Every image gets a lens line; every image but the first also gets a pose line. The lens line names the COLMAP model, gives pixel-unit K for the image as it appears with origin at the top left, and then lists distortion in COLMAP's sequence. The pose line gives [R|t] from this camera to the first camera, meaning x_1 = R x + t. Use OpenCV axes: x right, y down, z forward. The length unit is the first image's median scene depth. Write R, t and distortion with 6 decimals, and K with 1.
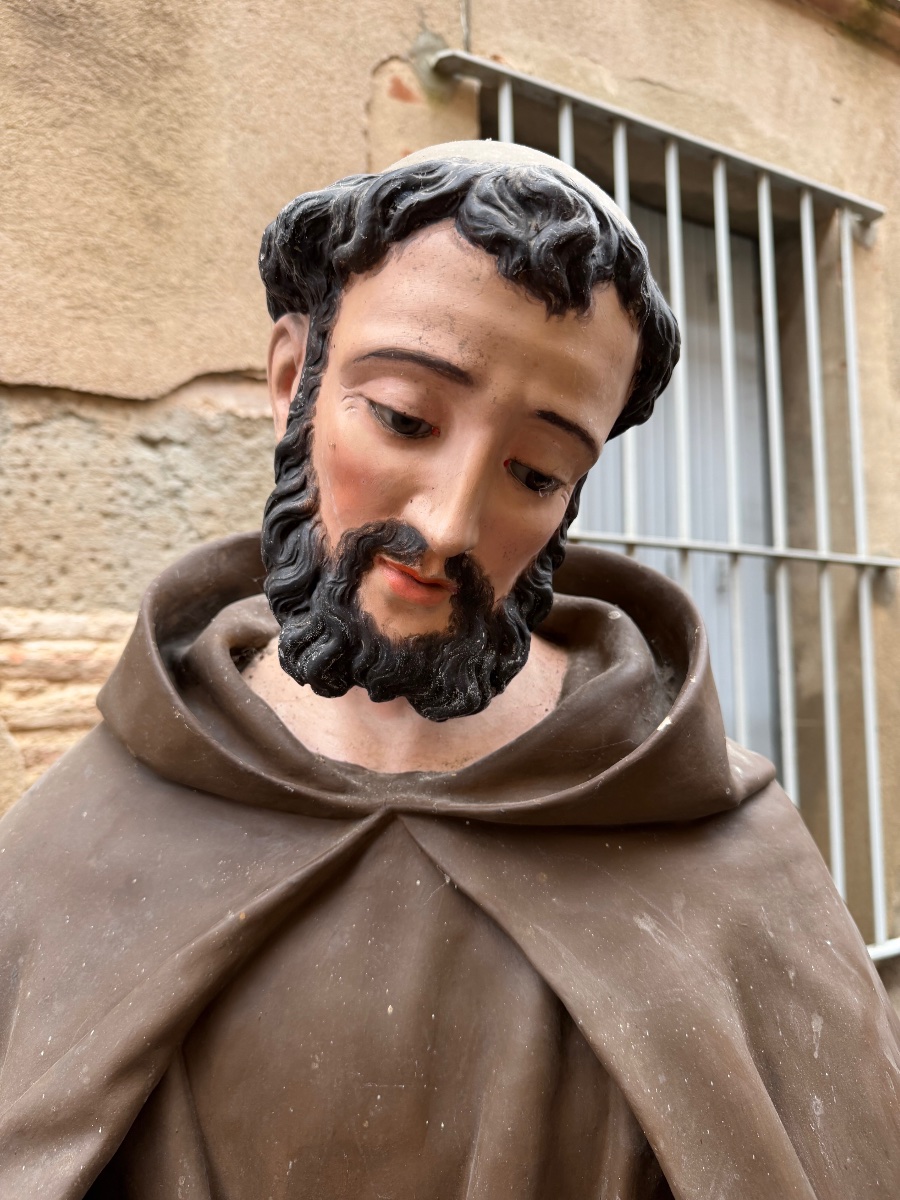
lens RADIAL K [[912.1, 0, 450.1], [0, 912.1, 624.2], [0, 0, 1]] dist [0.048430, -0.049779]
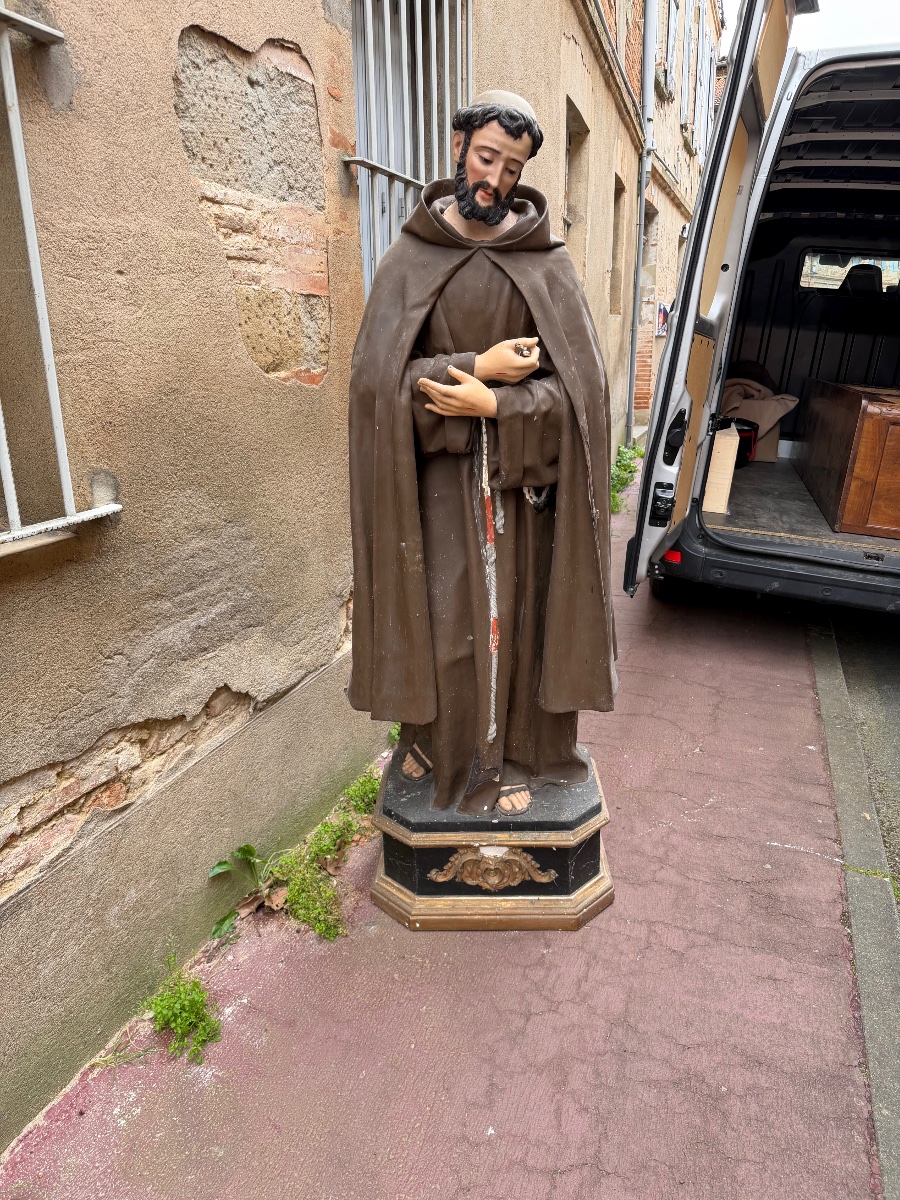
lens RADIAL K [[912.1, 0, 450.1], [0, 912.1, 624.2], [0, 0, 1]] dist [0.048430, -0.049779]
pose [[0.999501, -0.010607, 0.029764, -0.415711], [-0.001698, 0.922577, 0.385808, 0.186038], [-0.031552, -0.385666, 0.922099, -4.580230]]
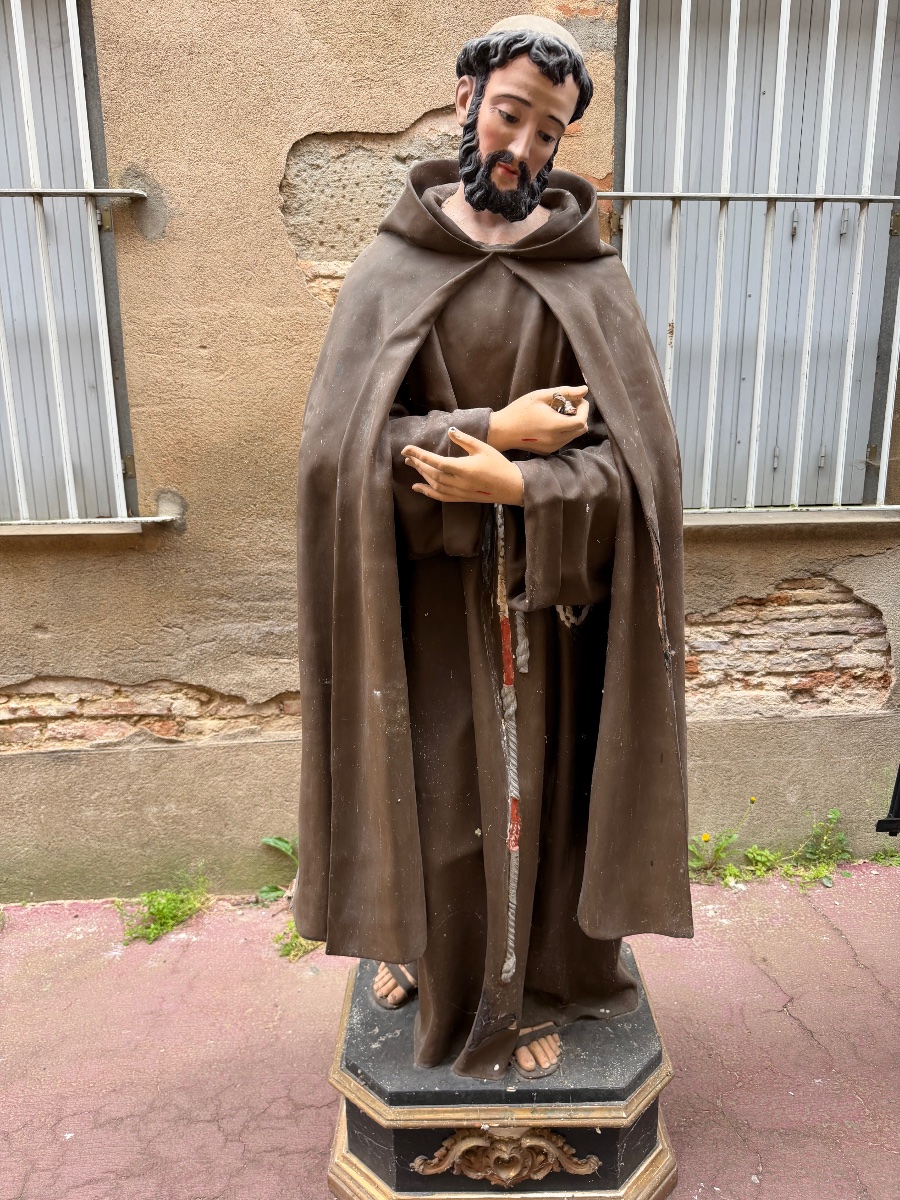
lens RADIAL K [[912.1, 0, 450.1], [0, 912.1, 624.2], [0, 0, 1]] dist [0.048430, -0.049779]
pose [[0.998319, -0.005748, 0.057680, -0.450777], [-0.013082, 0.947058, 0.320795, 0.440523], [-0.056470, -0.321010, 0.945391, -2.671328]]
